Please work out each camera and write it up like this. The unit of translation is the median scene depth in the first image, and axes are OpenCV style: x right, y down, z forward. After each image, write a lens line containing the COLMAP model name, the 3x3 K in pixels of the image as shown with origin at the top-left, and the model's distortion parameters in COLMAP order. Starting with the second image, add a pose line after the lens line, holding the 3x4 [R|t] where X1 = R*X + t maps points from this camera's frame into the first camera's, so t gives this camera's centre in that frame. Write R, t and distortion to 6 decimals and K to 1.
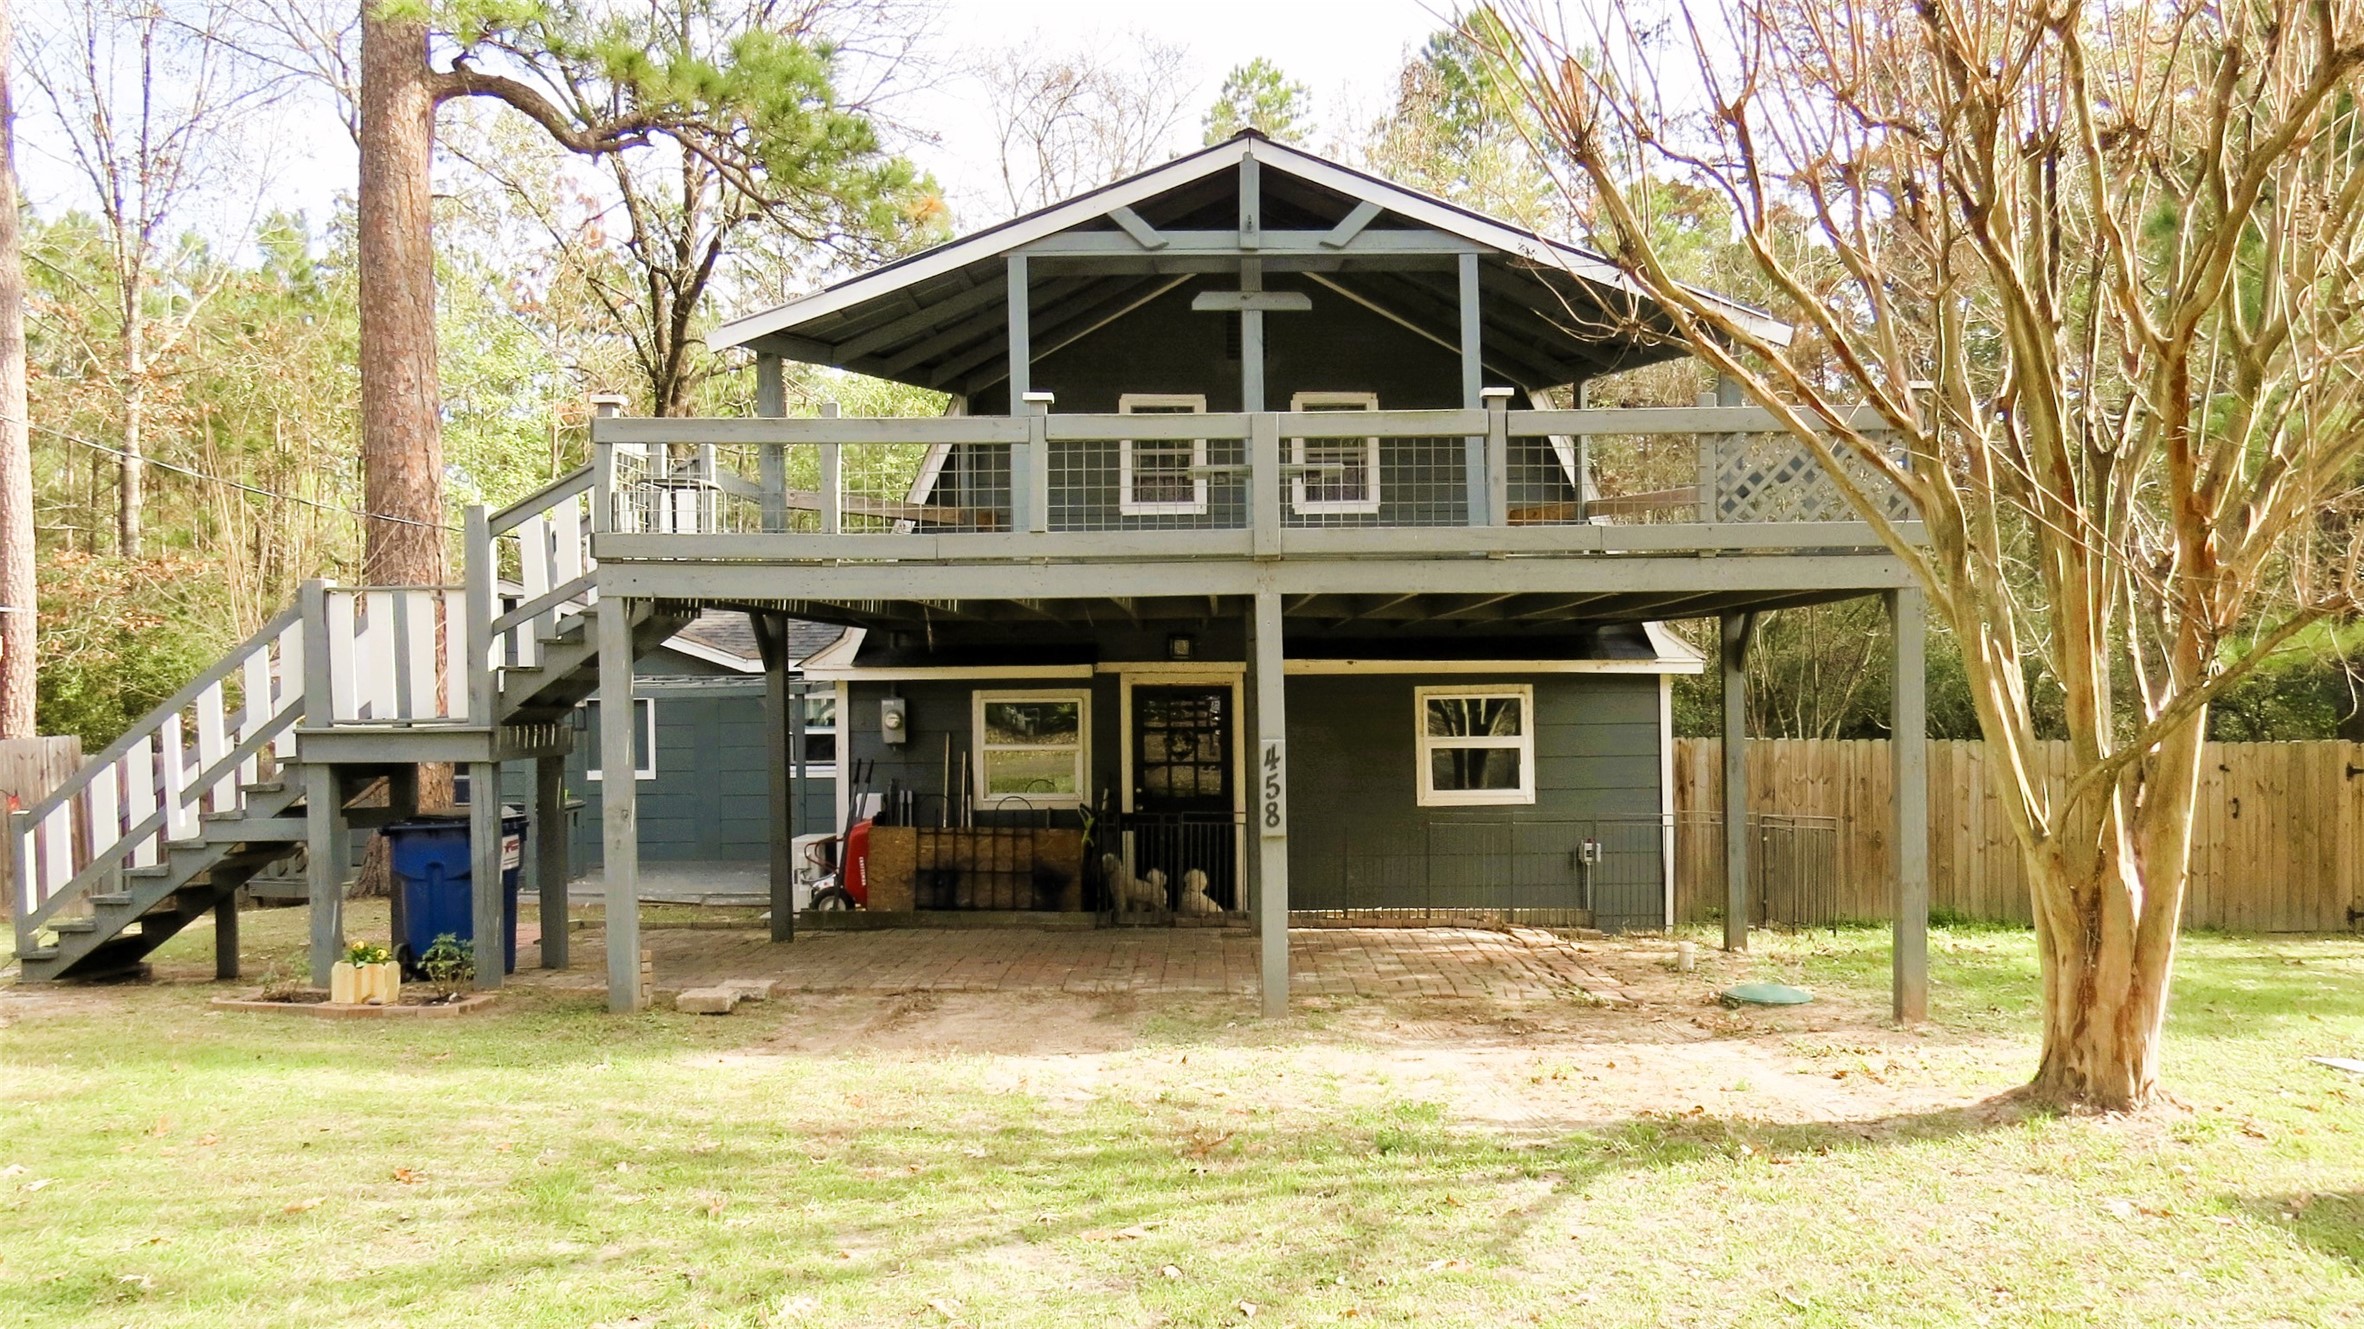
lens RADIAL K [[1644.9, 0, 1191.7], [0, 1644.9, 662.8], [0, 0, 1]] dist [-0.023780, -0.000173]
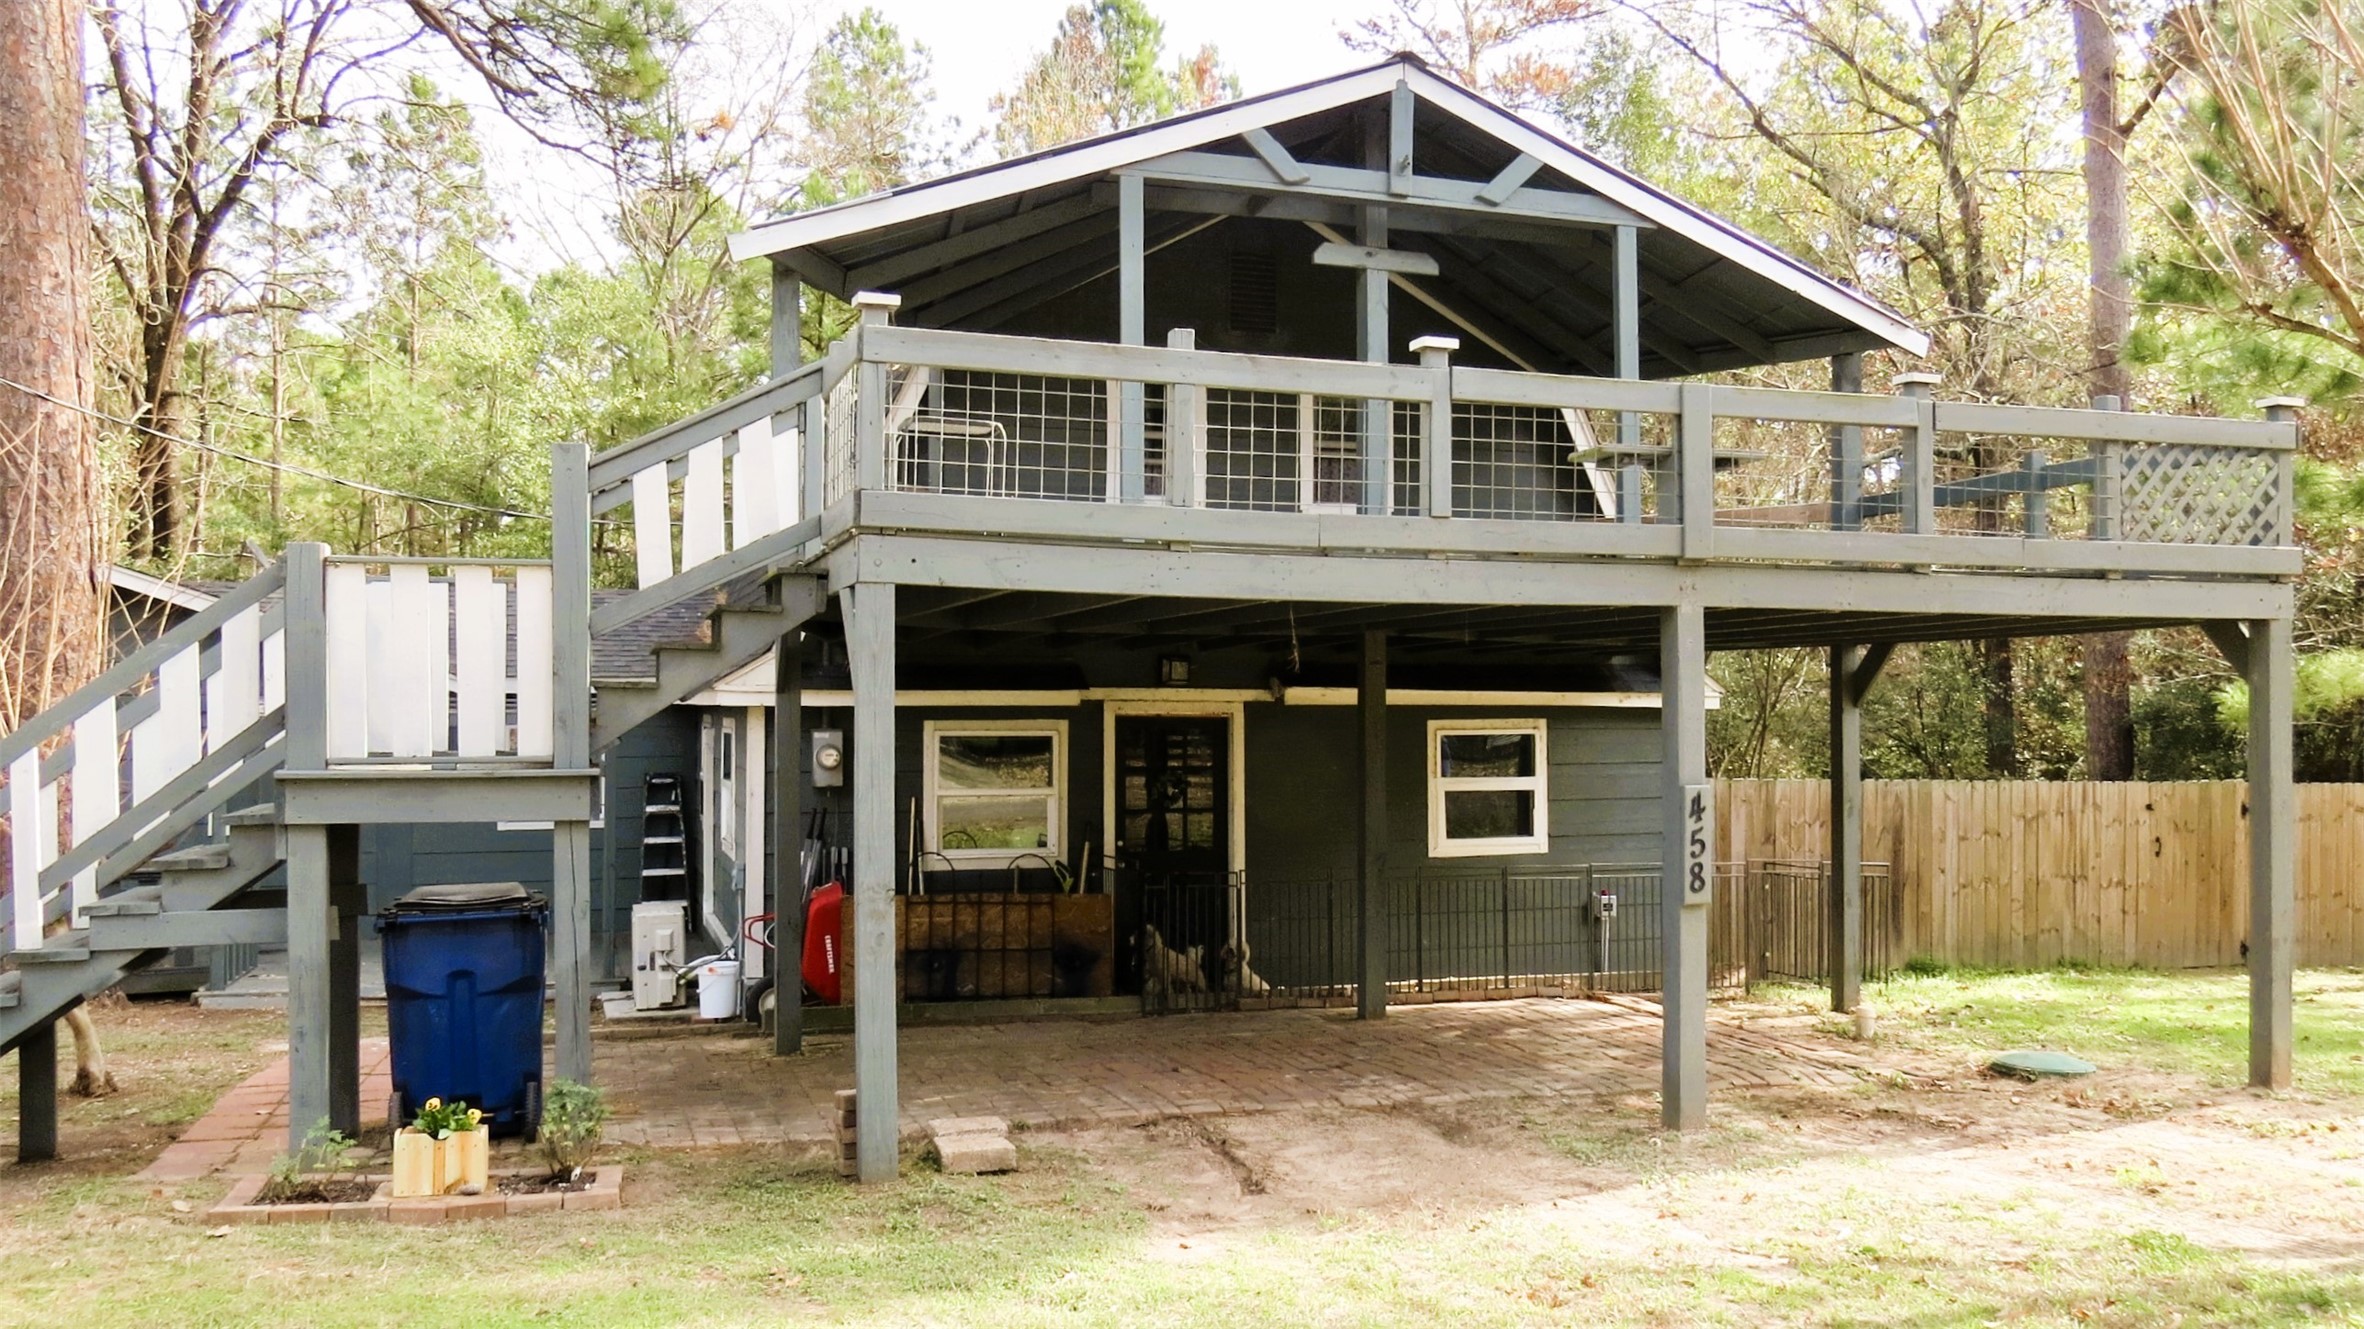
lens RADIAL K [[1762.5, 0, 1182.0], [0, 1762.5, 664.5], [0, 0, 1]] dist [-0.018511, -0.002400]
pose [[0.951632, 0.018132, 0.306704, -0.302792], [-0.013046, 0.999741, -0.018623, 0.004313], [-0.306962, 0.013721, 0.951623, 0.164066]]
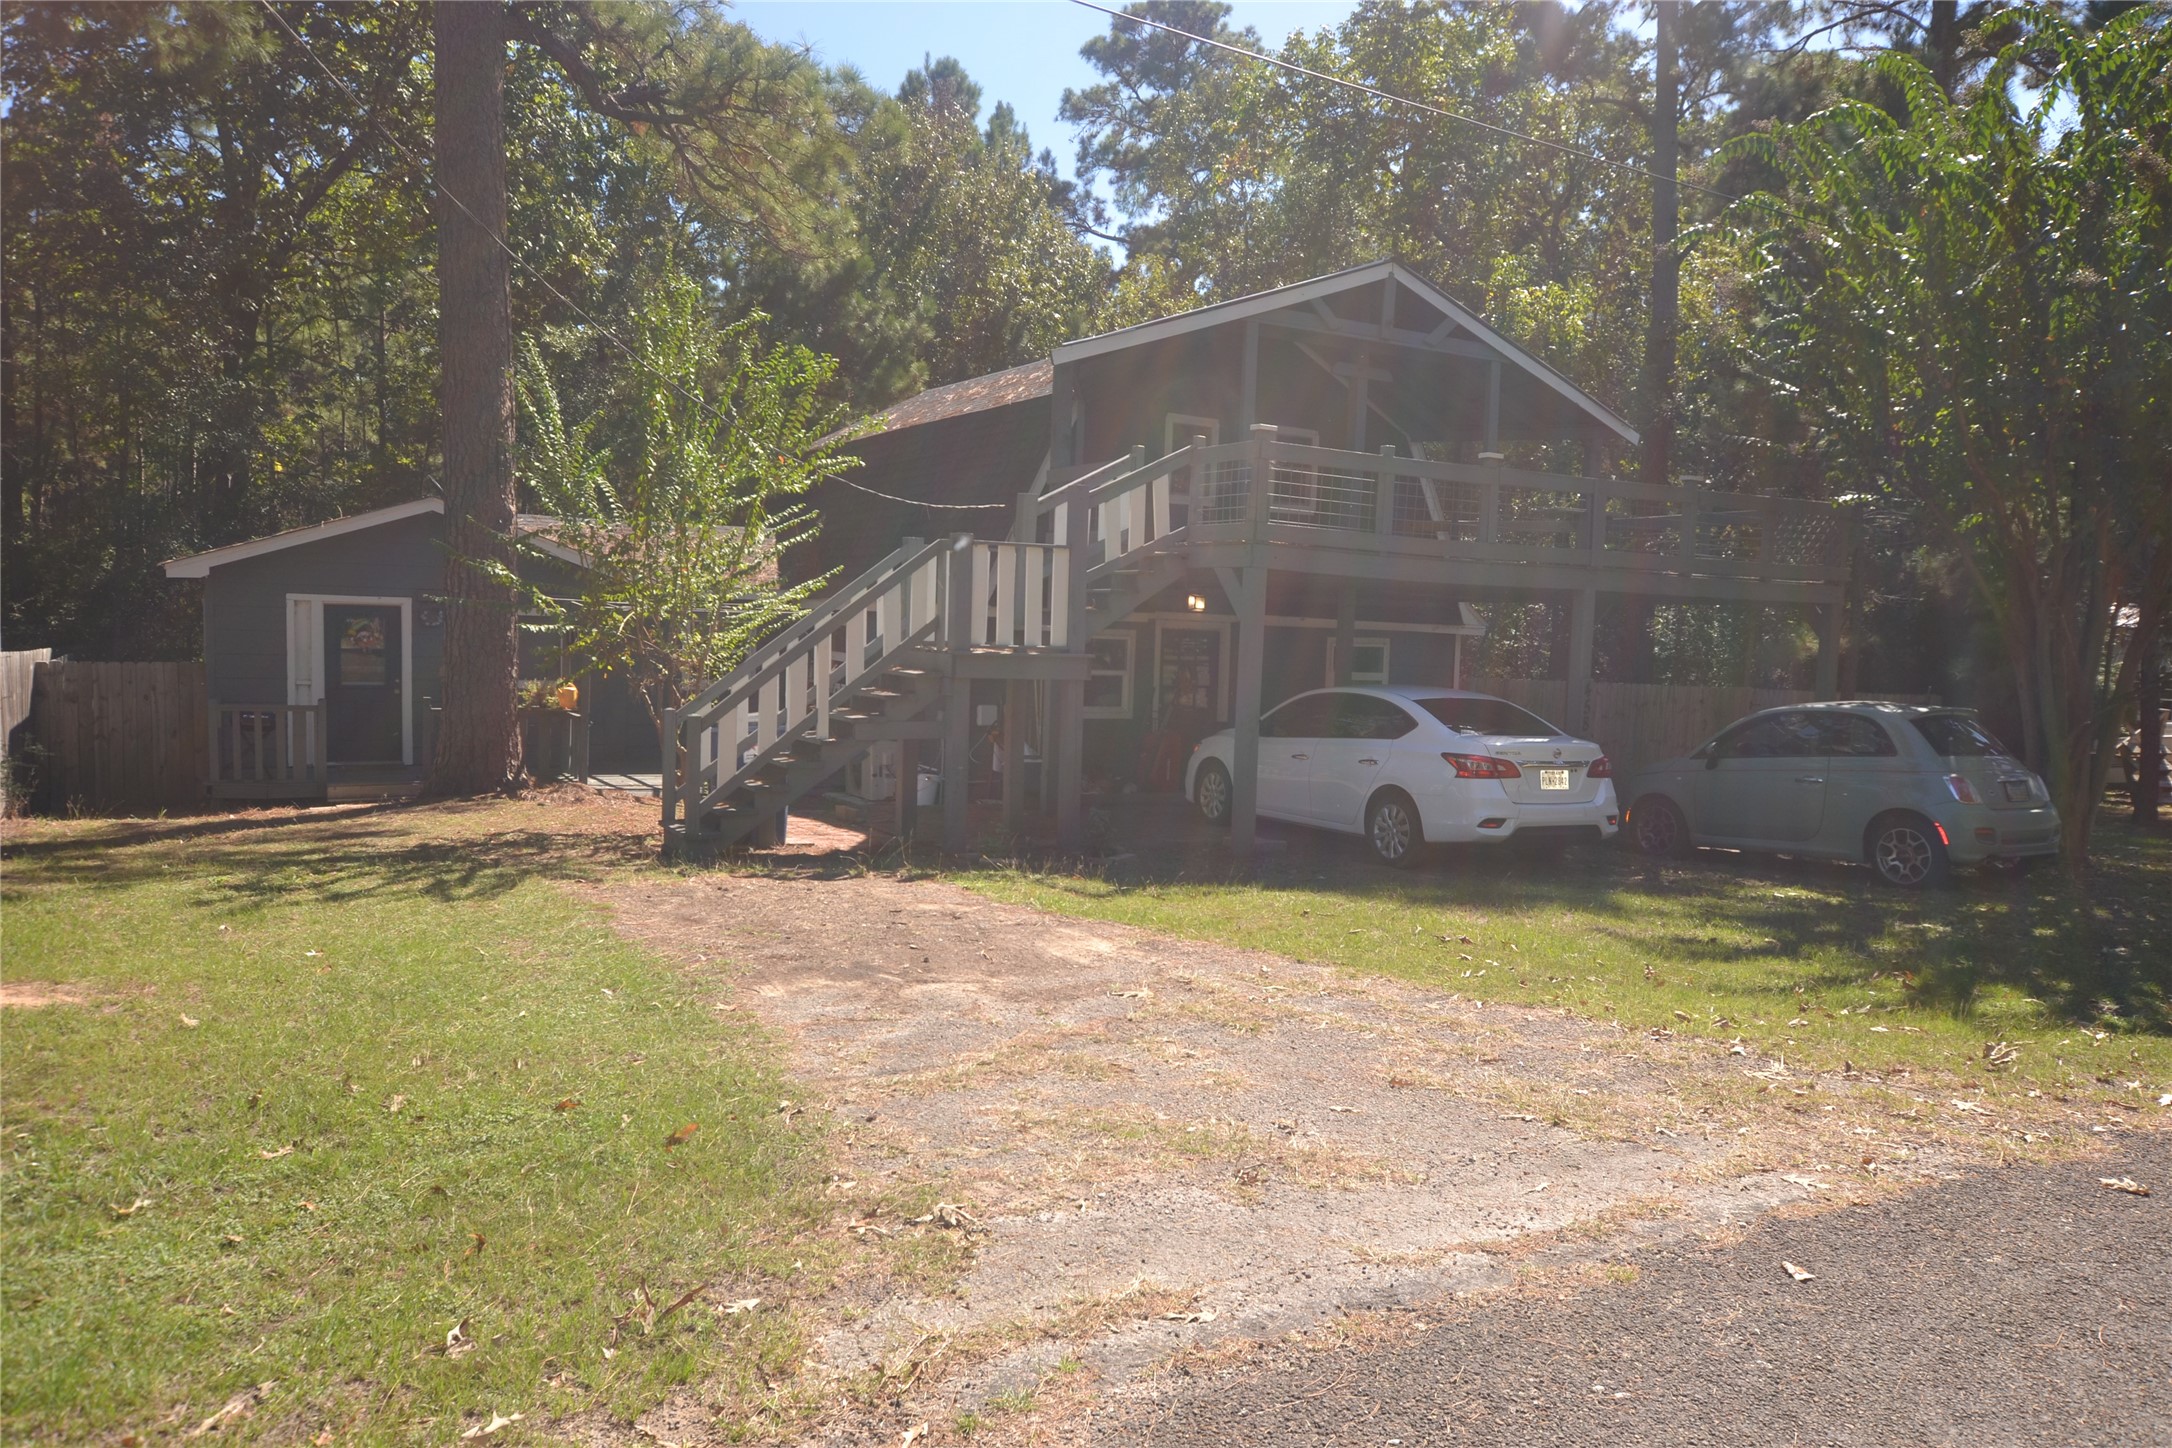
lens RADIAL K [[1419.2, 0, 1084.2], [0, 1419.2, 716.7], [0, 0, 1]] dist [-0.000268, 0.000430]
pose [[0.888767, 0.010800, 0.458231, -0.695253], [-0.049520, 0.996133, 0.072568, 0.004634], [-0.455676, -0.087188, 0.885866, -0.027801]]
